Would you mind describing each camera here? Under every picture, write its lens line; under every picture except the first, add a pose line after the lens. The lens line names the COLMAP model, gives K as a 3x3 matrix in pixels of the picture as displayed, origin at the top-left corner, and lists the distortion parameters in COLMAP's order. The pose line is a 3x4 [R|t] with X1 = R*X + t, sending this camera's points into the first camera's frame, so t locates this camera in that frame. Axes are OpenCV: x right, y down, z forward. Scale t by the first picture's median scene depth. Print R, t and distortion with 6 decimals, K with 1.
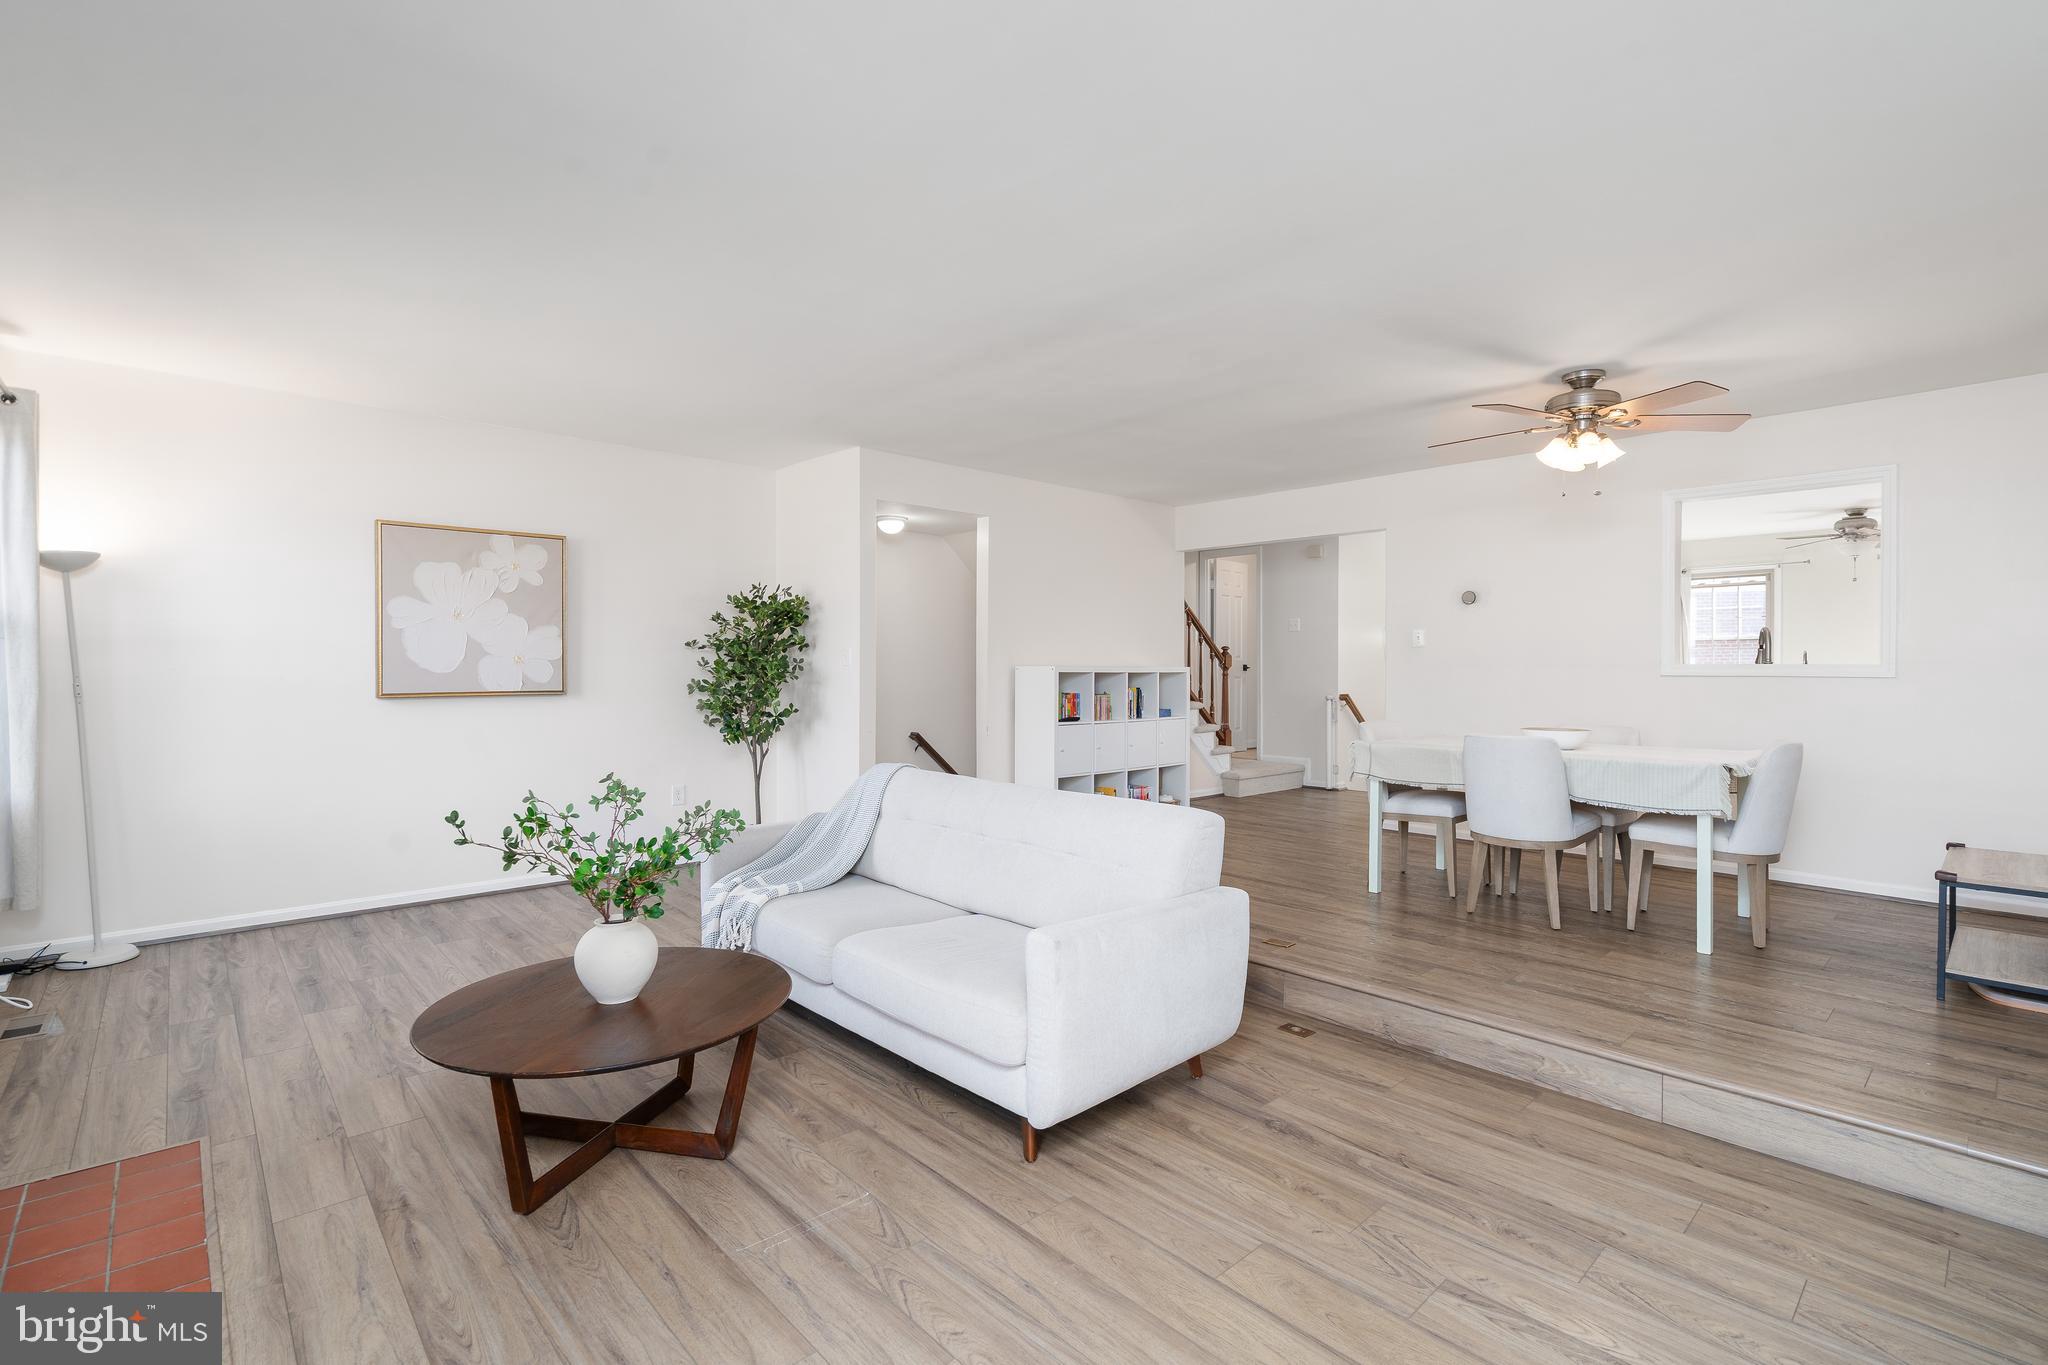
lens RADIAL K [[947.4, 0, 1036.3], [0, 947.4, 680.3], [0, 0, 1]] dist [-0.001268, -0.000302]
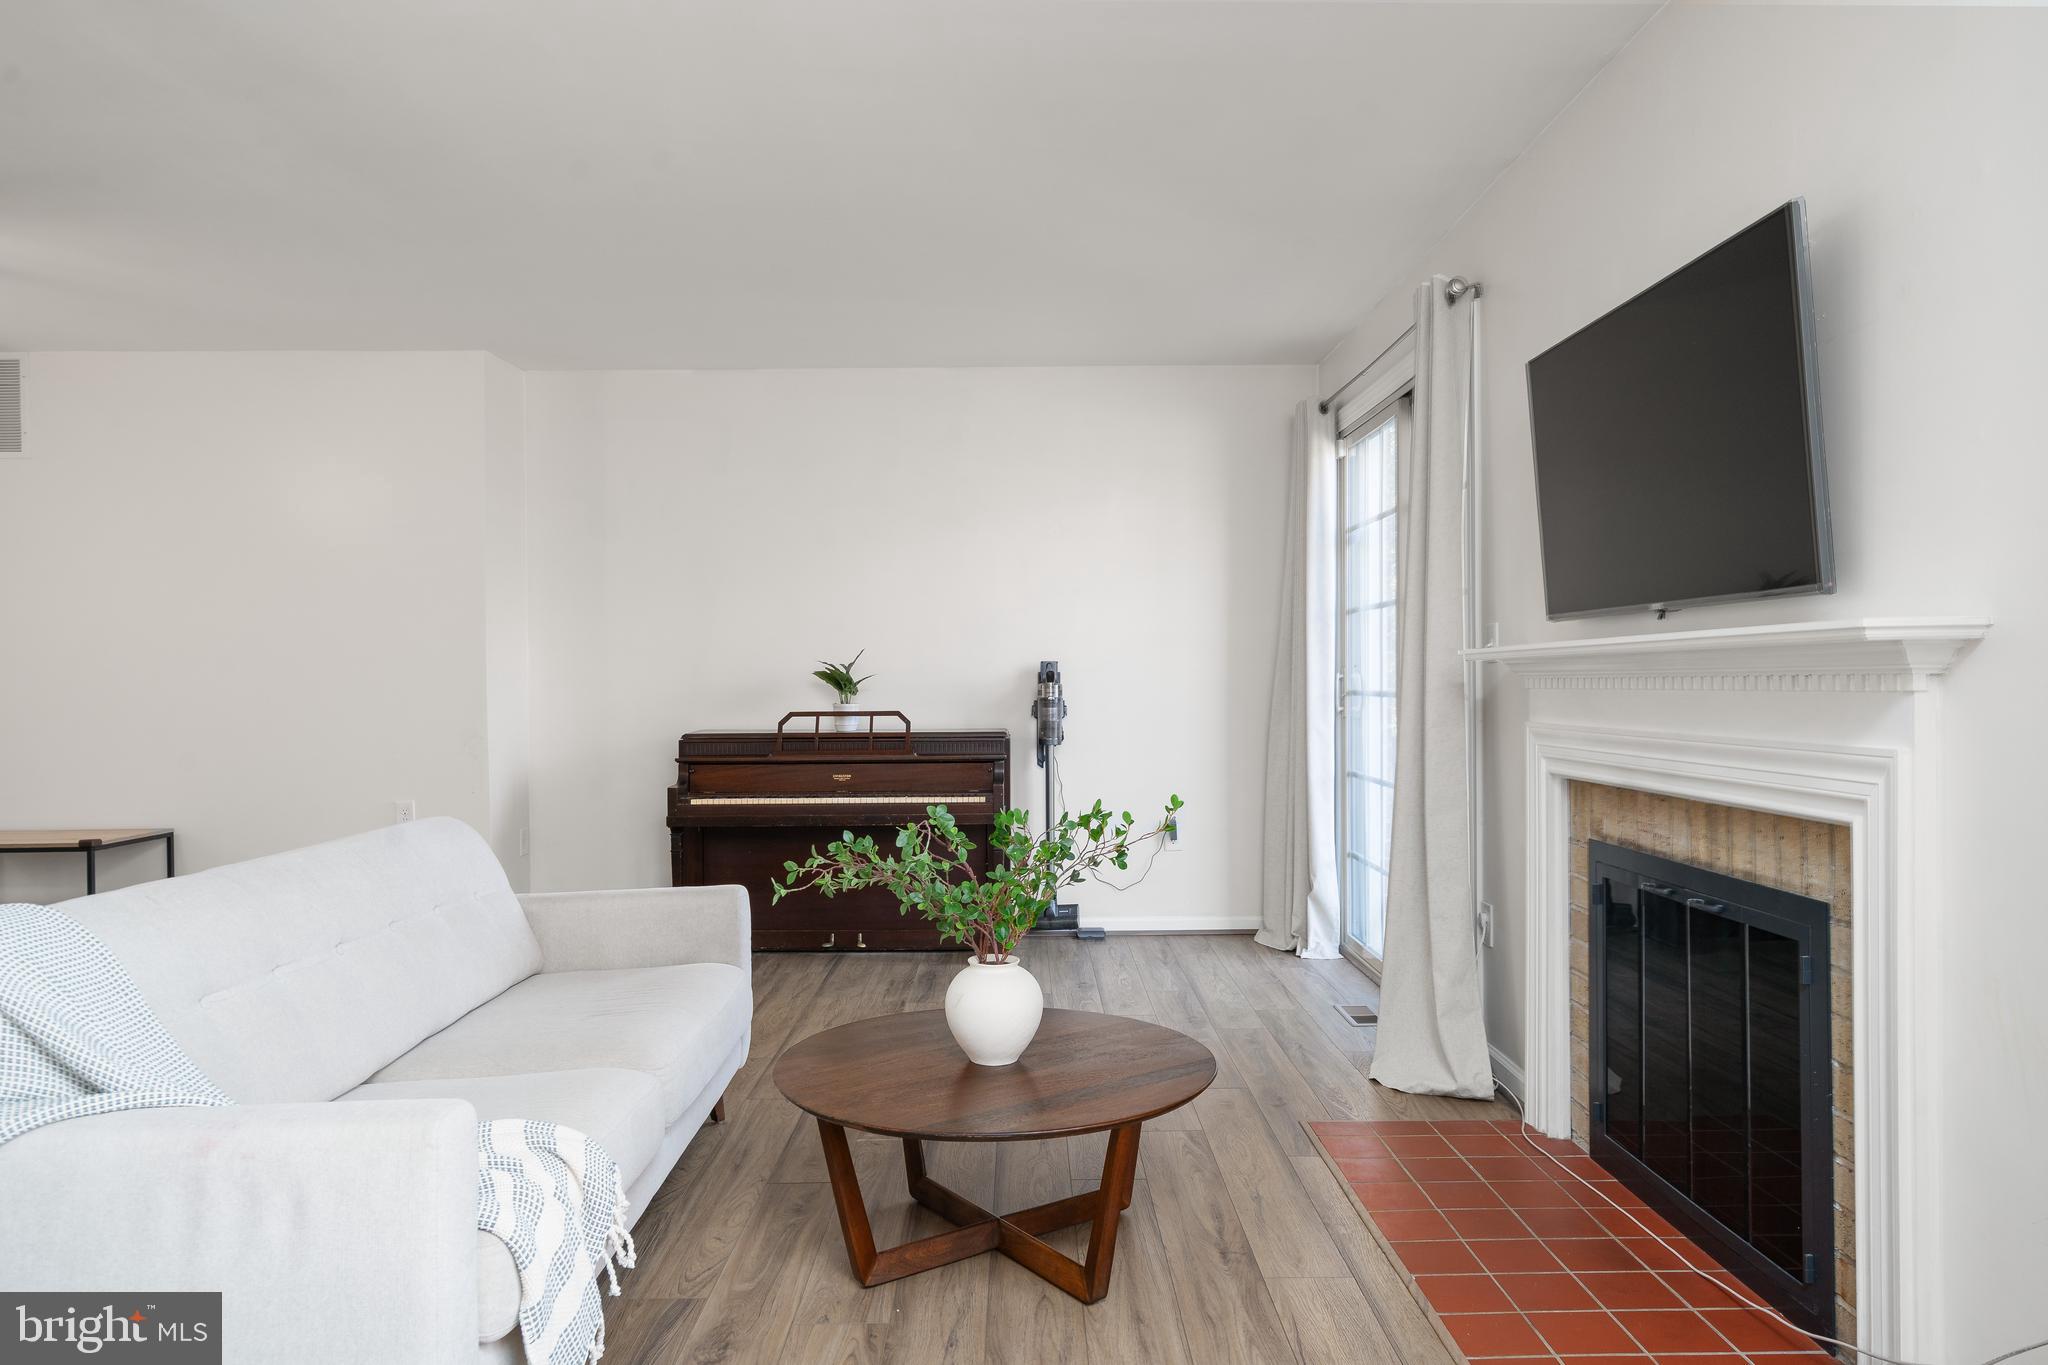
lens RADIAL K [[1364.1, 0, 1015.1], [0, 1364.1, 681.5], [0, 0, 1]] dist [0.002330, 0.001282]
pose [[-0.735592, -0.000567, 0.677425, -0.584718], [0.014239, 0.999766, 0.016298, 0.001717], [-0.677275, 0.021634, -0.735411, 0.868009]]
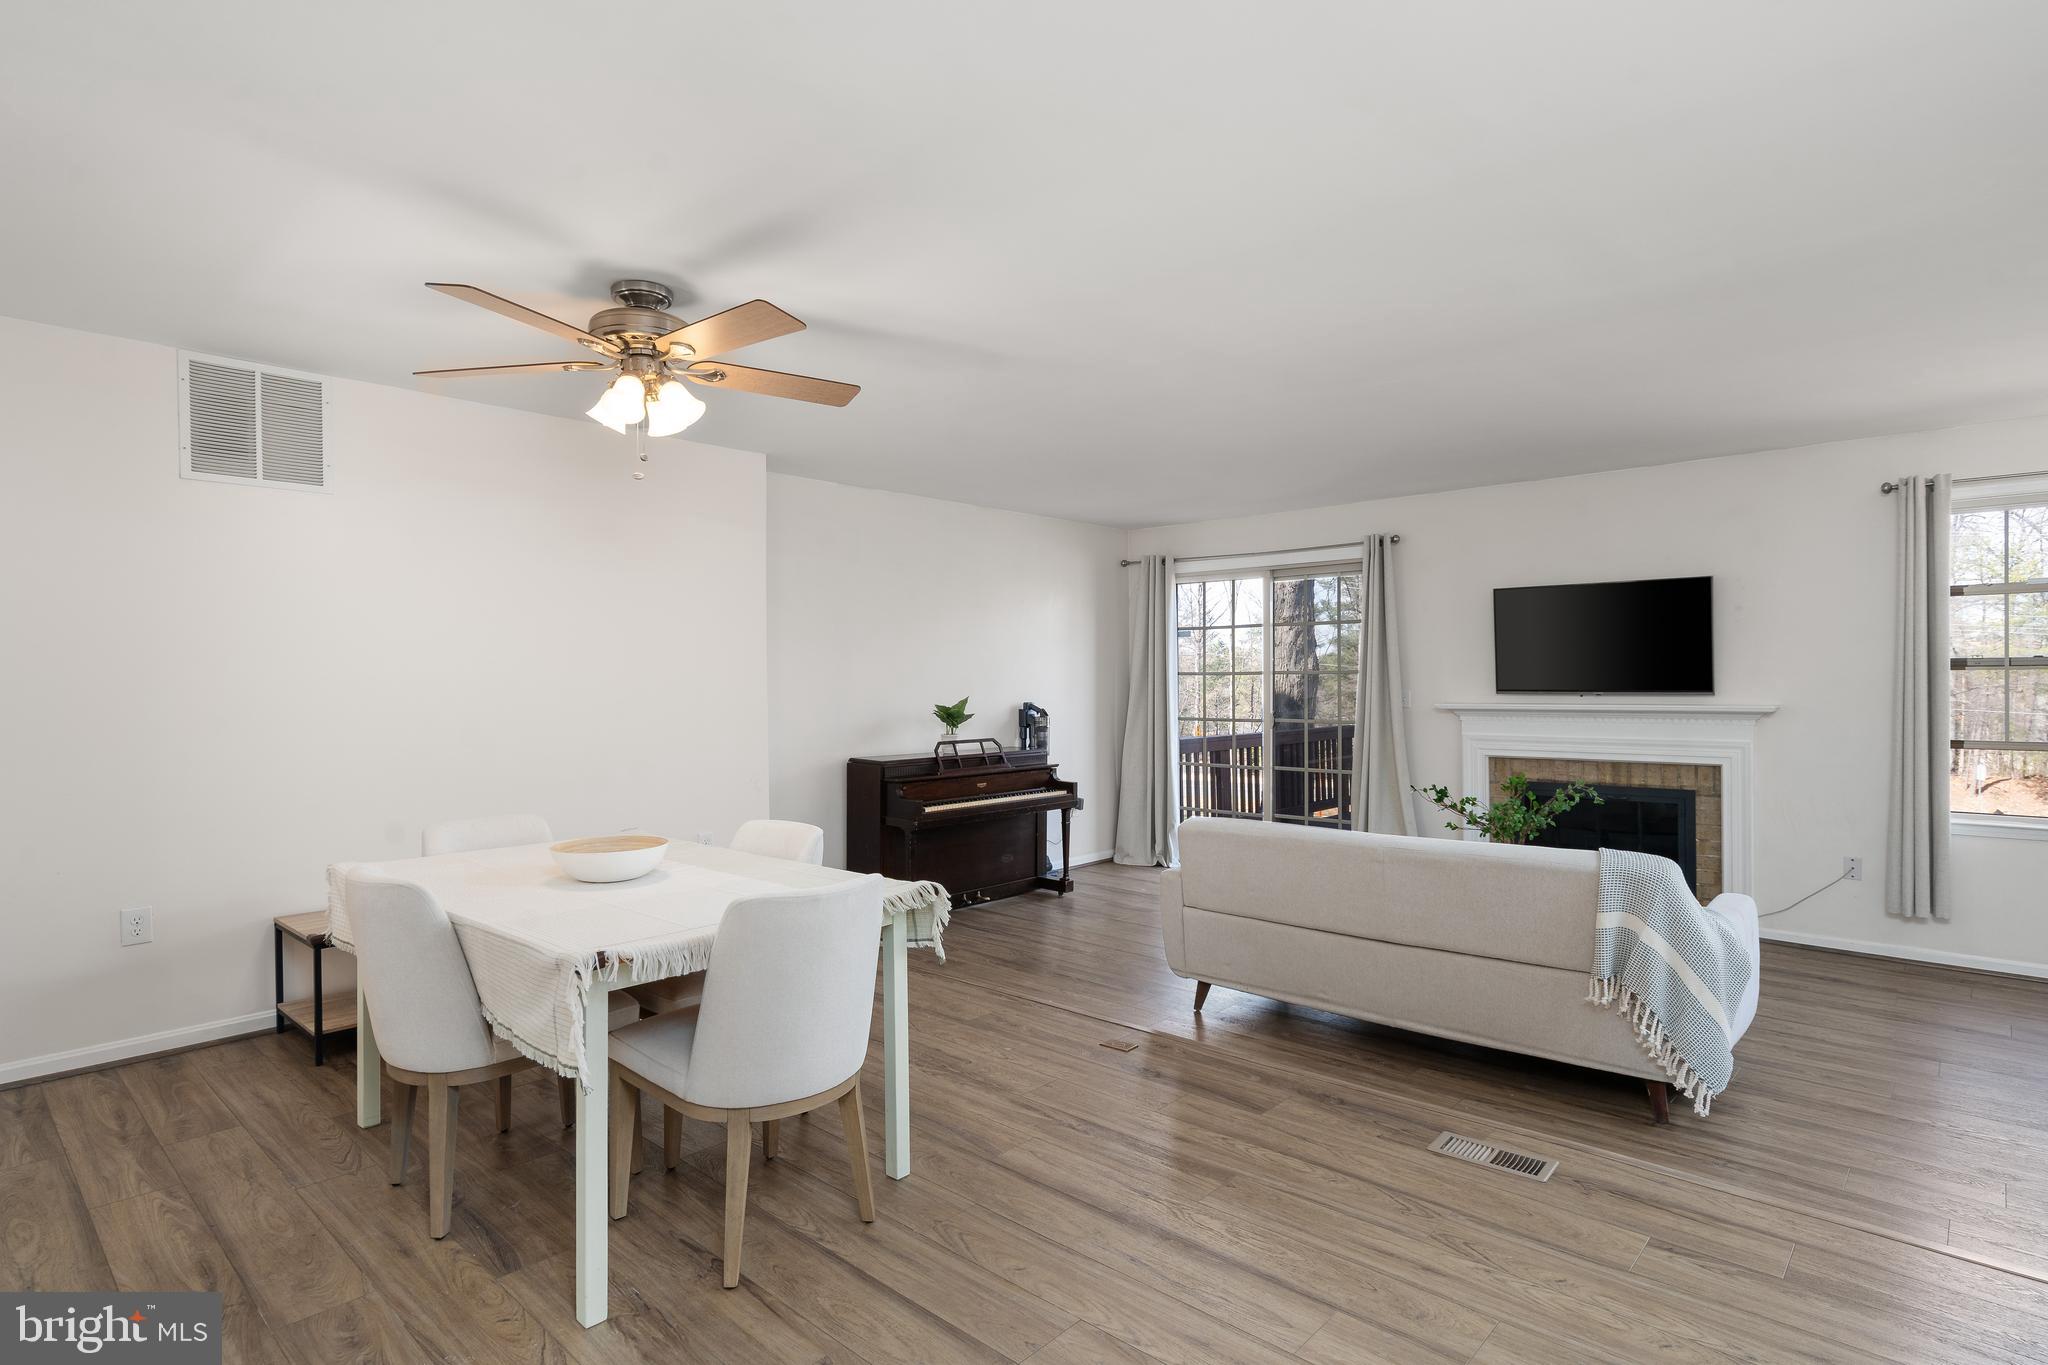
lens RADIAL K [[1051.7, 0, 1024.0], [0, 1051.7, 682.5], [0, 0, 1]] dist [-0.002062, -0.000424]
pose [[-0.997486, 0.003541, -0.070776, 0.298911], [0.002342, 0.999853, 0.017005, -0.047842], [0.070826, 0.016797, -0.997347, 1.403117]]
